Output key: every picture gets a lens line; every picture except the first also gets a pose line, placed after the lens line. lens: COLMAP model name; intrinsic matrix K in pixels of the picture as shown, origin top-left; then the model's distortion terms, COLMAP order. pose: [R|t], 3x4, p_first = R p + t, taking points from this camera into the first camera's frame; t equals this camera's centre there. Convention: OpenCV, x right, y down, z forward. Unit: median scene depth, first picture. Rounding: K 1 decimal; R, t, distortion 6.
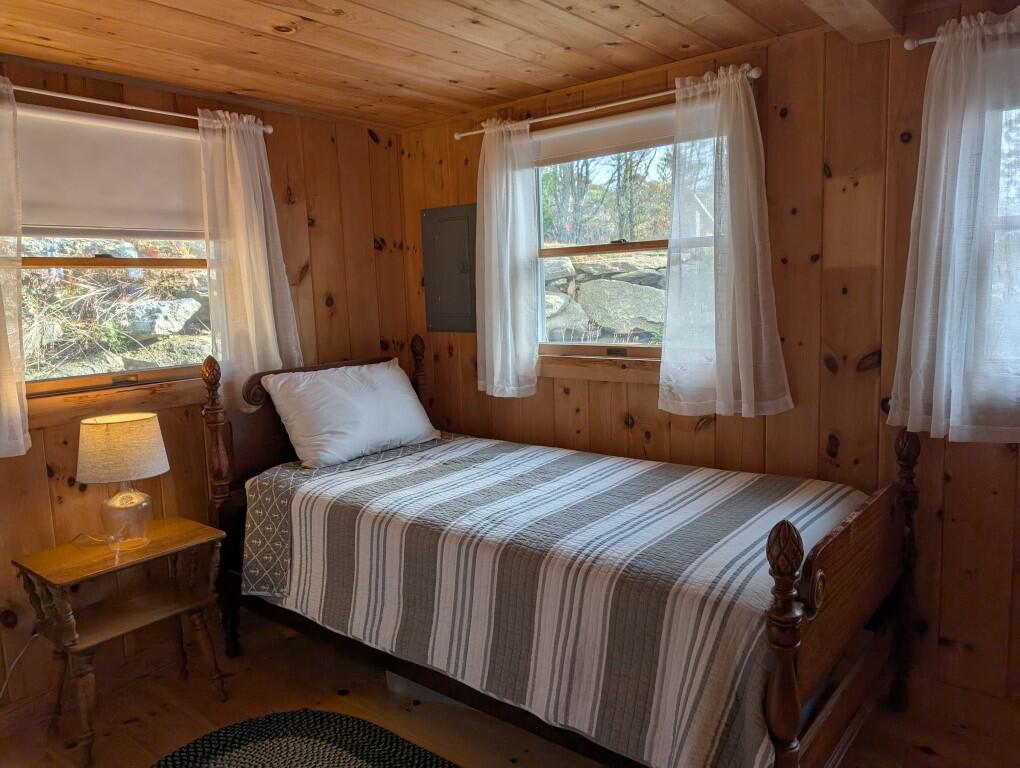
lens RADIAL K [[727.6, 0, 507.8], [0, 727.6, 383.1], [0, 0, 1]] dist [0.003293, -0.002165]
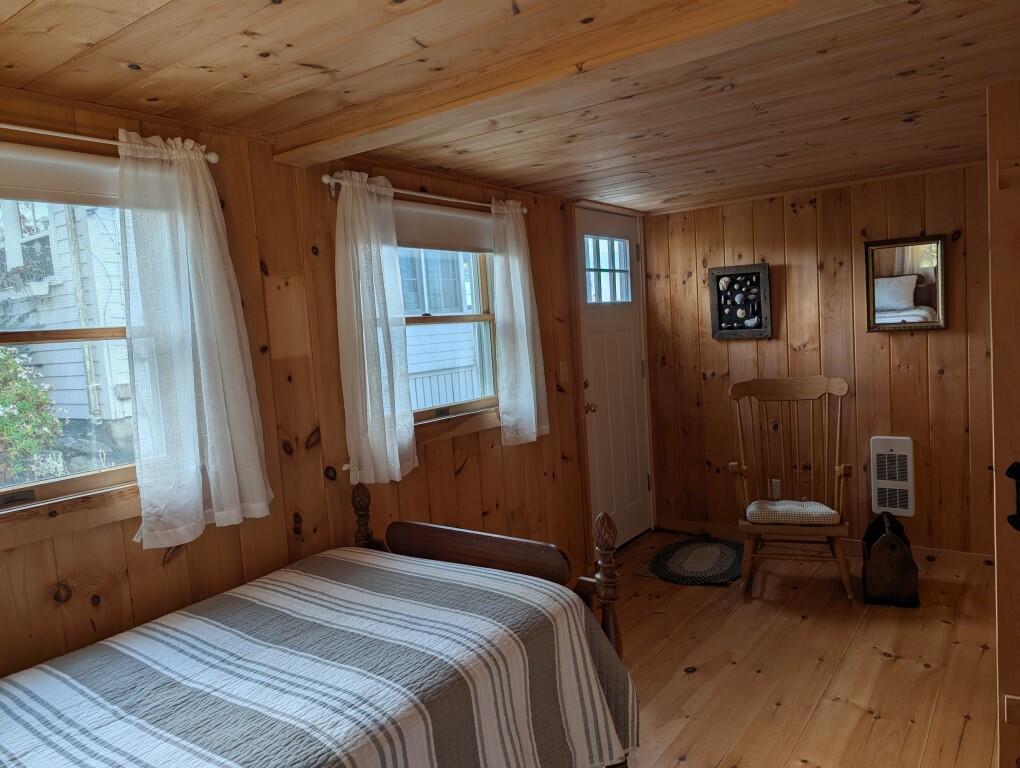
lens RADIAL K [[727.6, 0, 507.7], [0, 727.6, 385.0], [0, 0, 1]] dist [0.003293, -0.002165]
pose [[-0.060901, -0.041931, 0.997263, -0.645543], [0.202511, 0.977819, 0.053481, -0.109744], [-0.977384, 0.205214, -0.051058, 0.738521]]
